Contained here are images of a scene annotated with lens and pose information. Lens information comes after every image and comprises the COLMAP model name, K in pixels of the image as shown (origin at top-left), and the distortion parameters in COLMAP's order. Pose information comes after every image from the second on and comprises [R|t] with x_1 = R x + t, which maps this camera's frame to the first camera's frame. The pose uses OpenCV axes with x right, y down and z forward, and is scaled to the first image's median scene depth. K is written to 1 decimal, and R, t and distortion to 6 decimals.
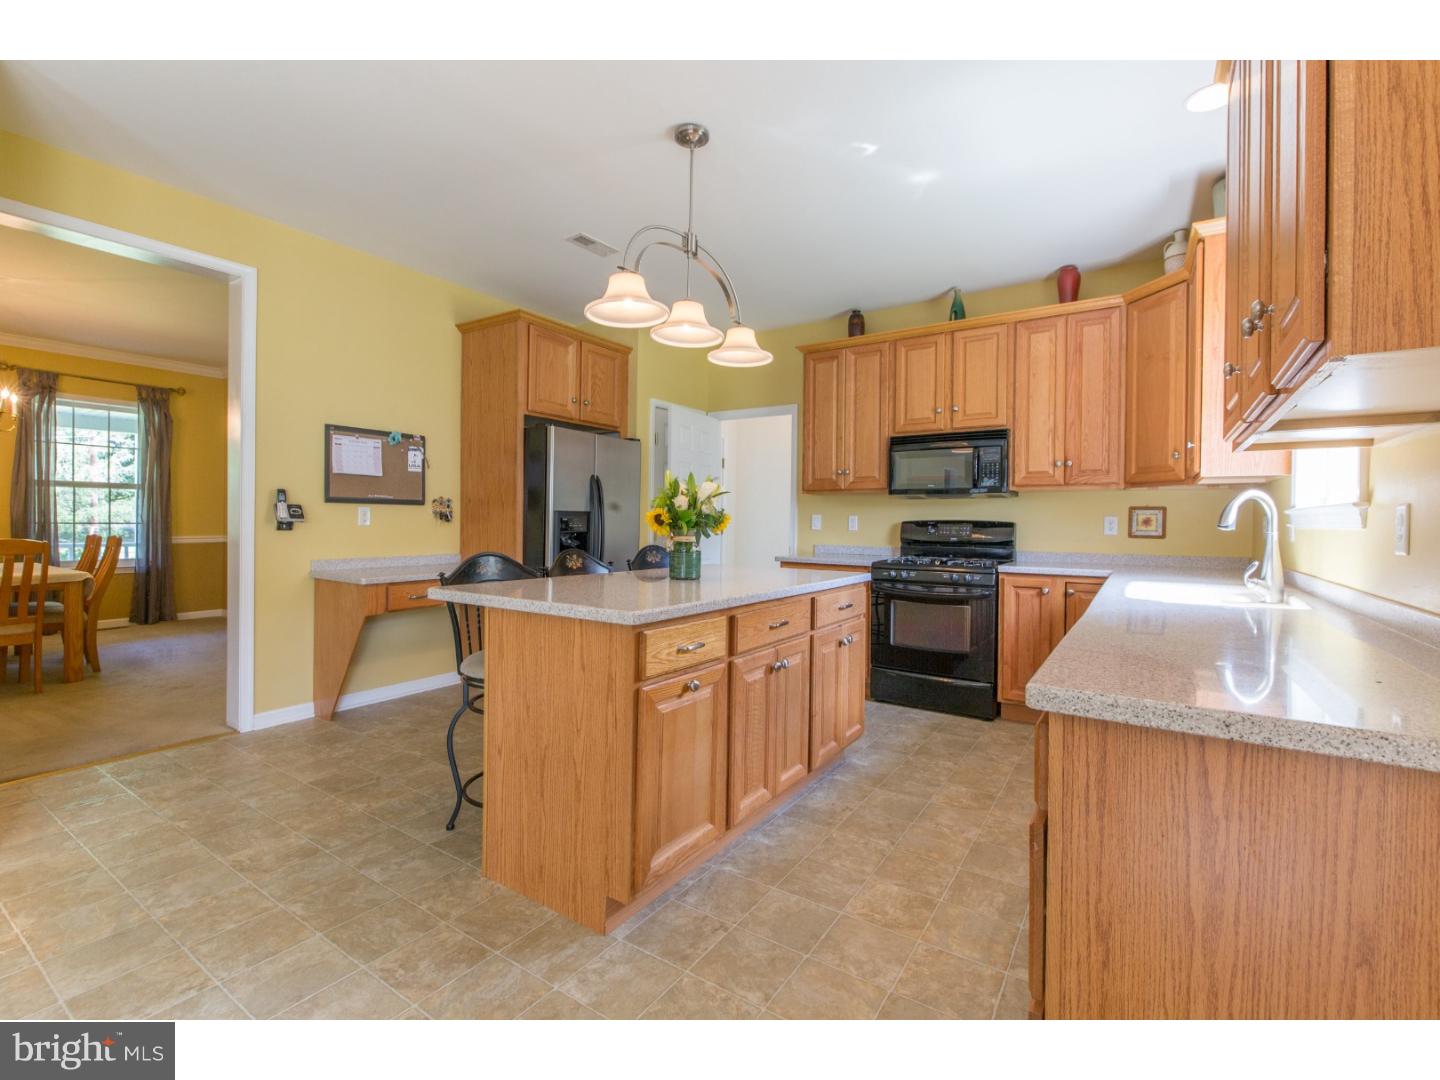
lens RADIAL K [[647.7, 0, 727.1], [0, 647.7, 526.3], [0, 0, 1]] dist [-0.000723, -0.000241]
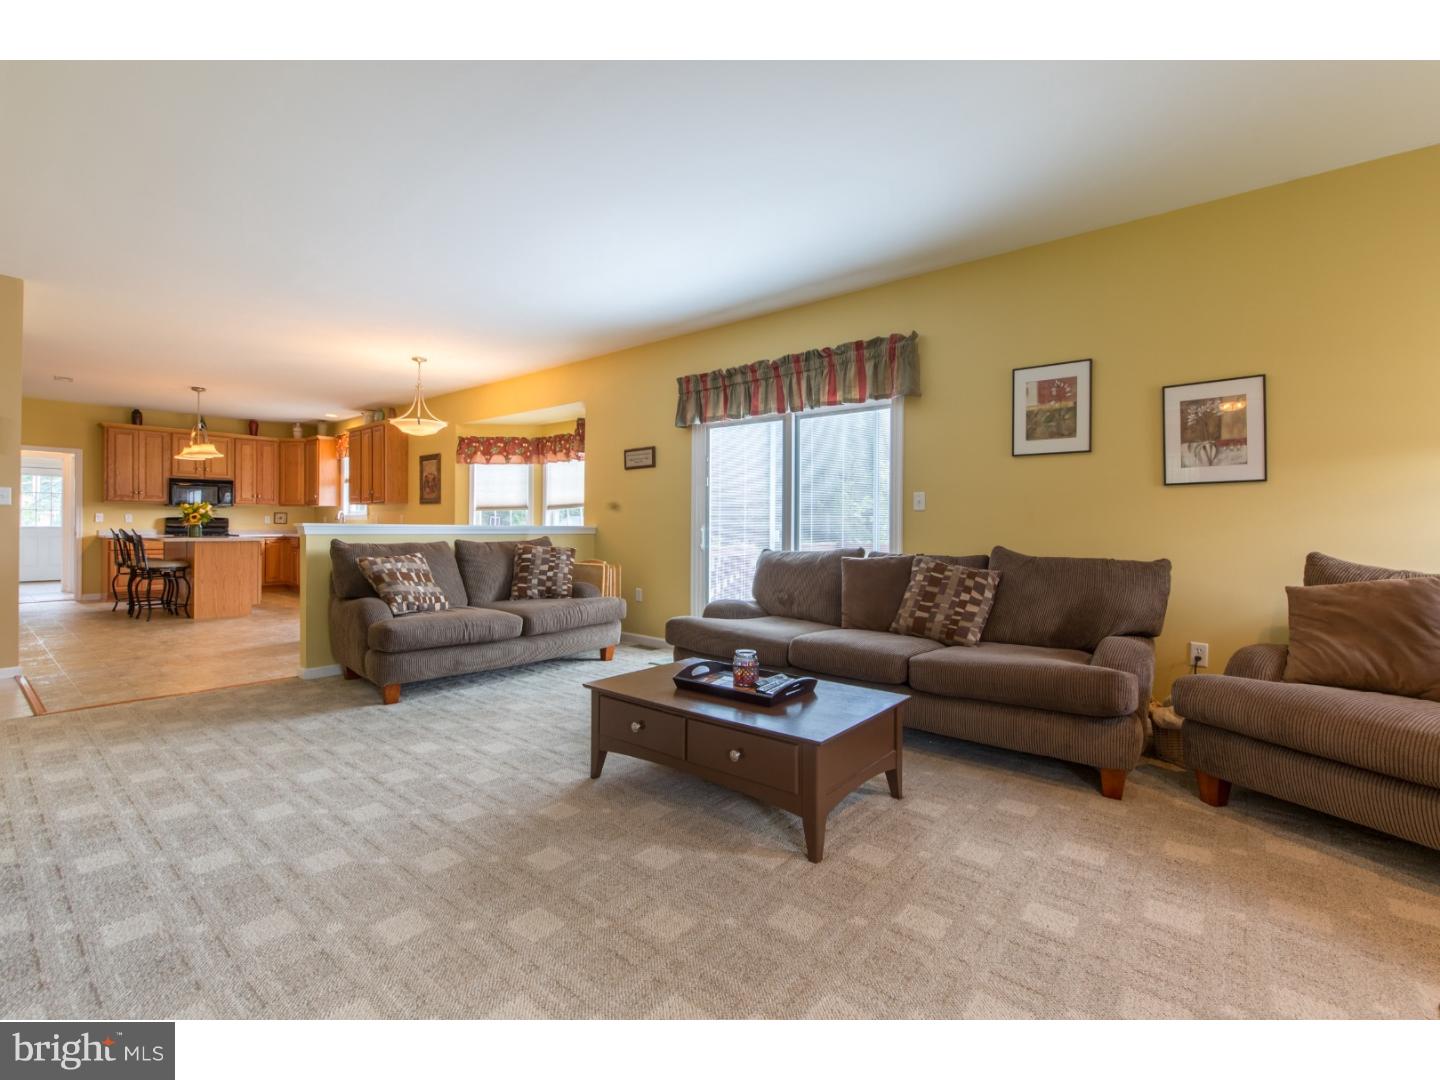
lens RADIAL K [[647.7, 0, 727.1], [0, 647.7, 526.3], [0, 0, 1]] dist [-0.000723, -0.000241]
pose [[0.113904, -0.008183, 0.993458, -1.895754], [0.003065, 0.999964, 0.007885, 0.011699], [-0.993487, 0.002147, 0.113925, -1.218249]]
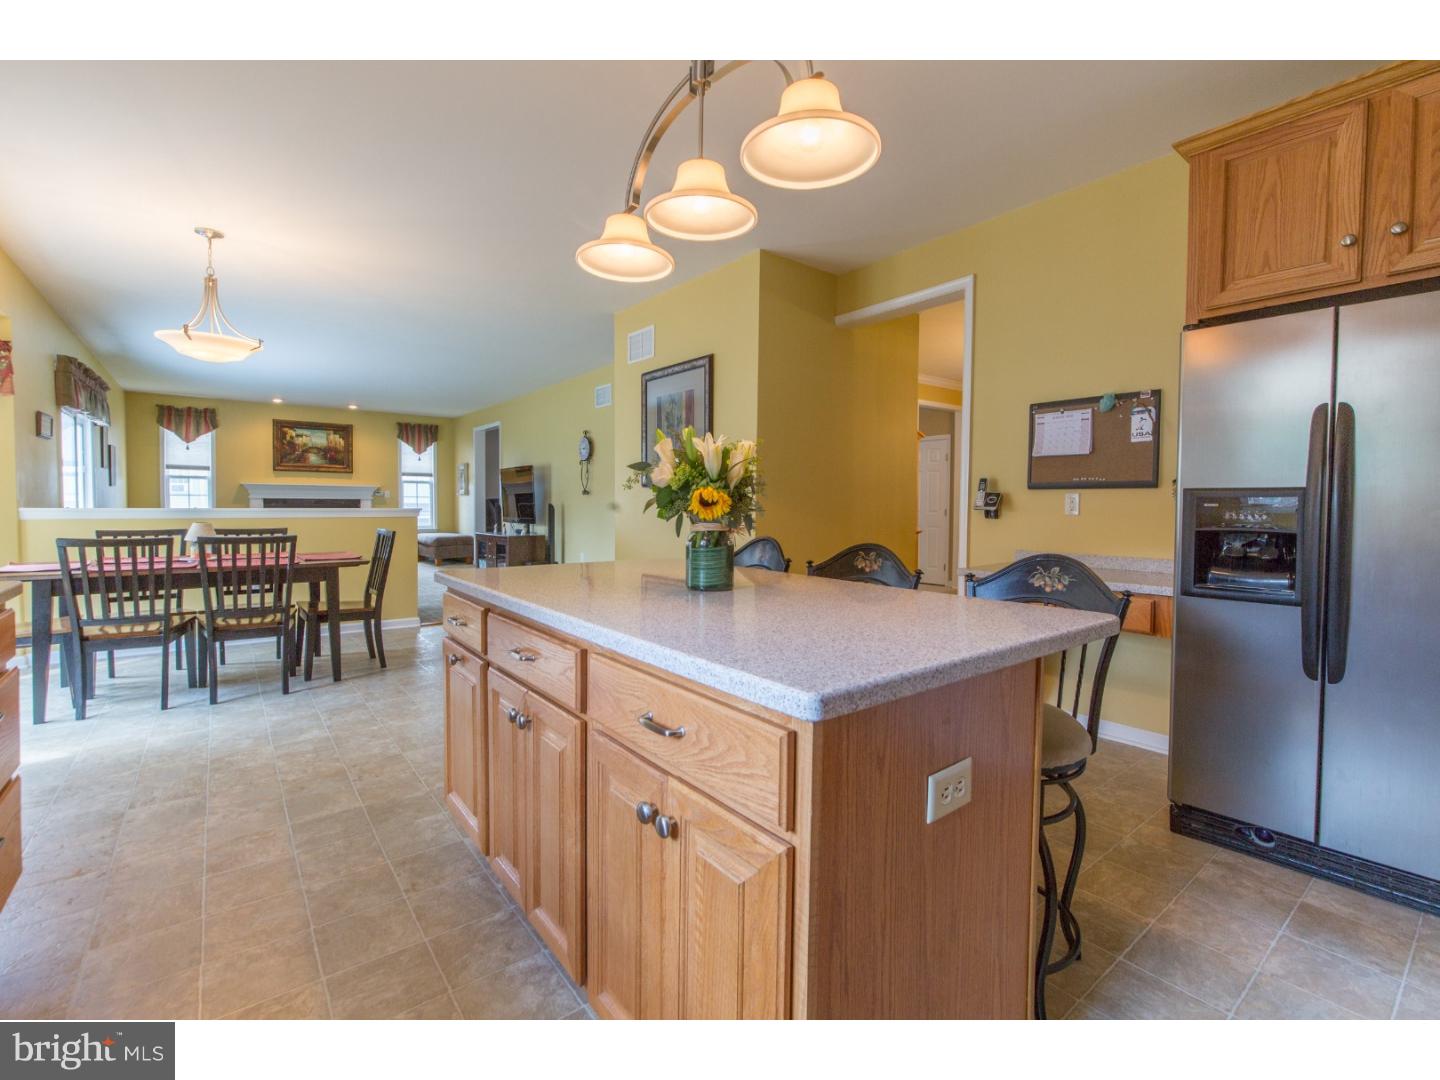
lens RADIAL K [[647.7, 0, 727.1], [0, 647.7, 526.3], [0, 0, 1]] dist [-0.000723, -0.000241]
pose [[-0.319068, 0.019847, -0.947524, 0.382431], [-0.019778, 0.999424, 0.027594, -0.000944], [0.947525, 0.027544, -0.318492, 0.852423]]
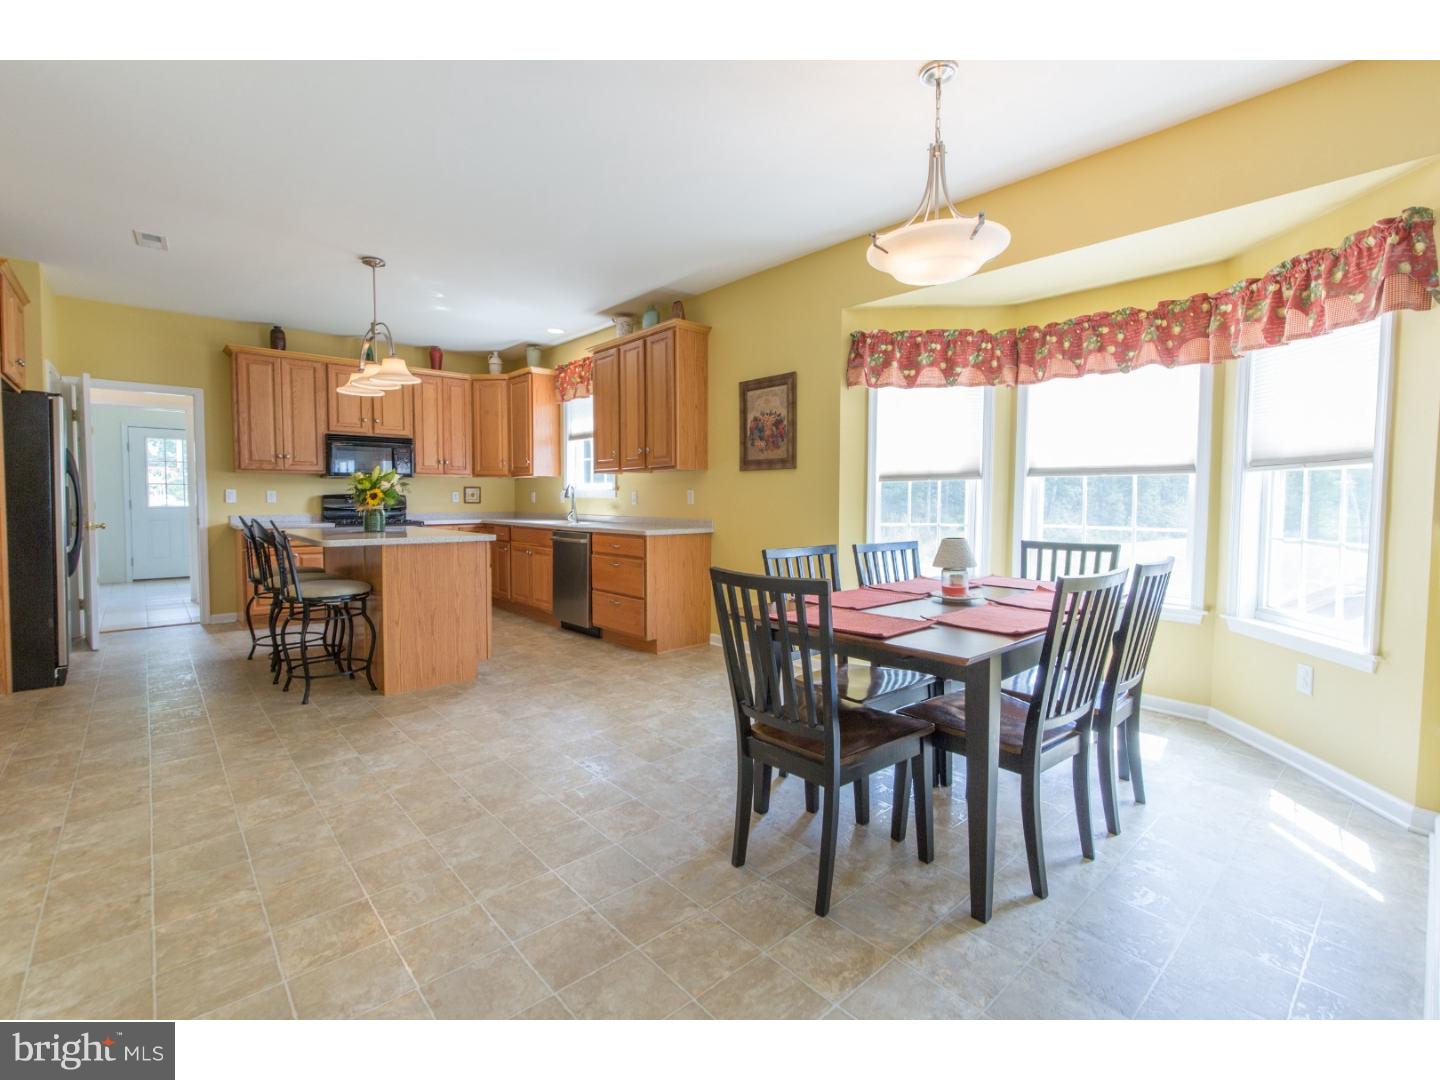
lens RADIAL K [[647.7, 0, 727.1], [0, 647.7, 526.3], [0, 0, 1]] dist [-0.000723, -0.000241]
pose [[0.256603, -0.051269, 0.965156, -0.990152], [0.006086, 0.998658, 0.051431, -0.008082], [-0.966498, -0.007324, 0.256571, -0.200182]]
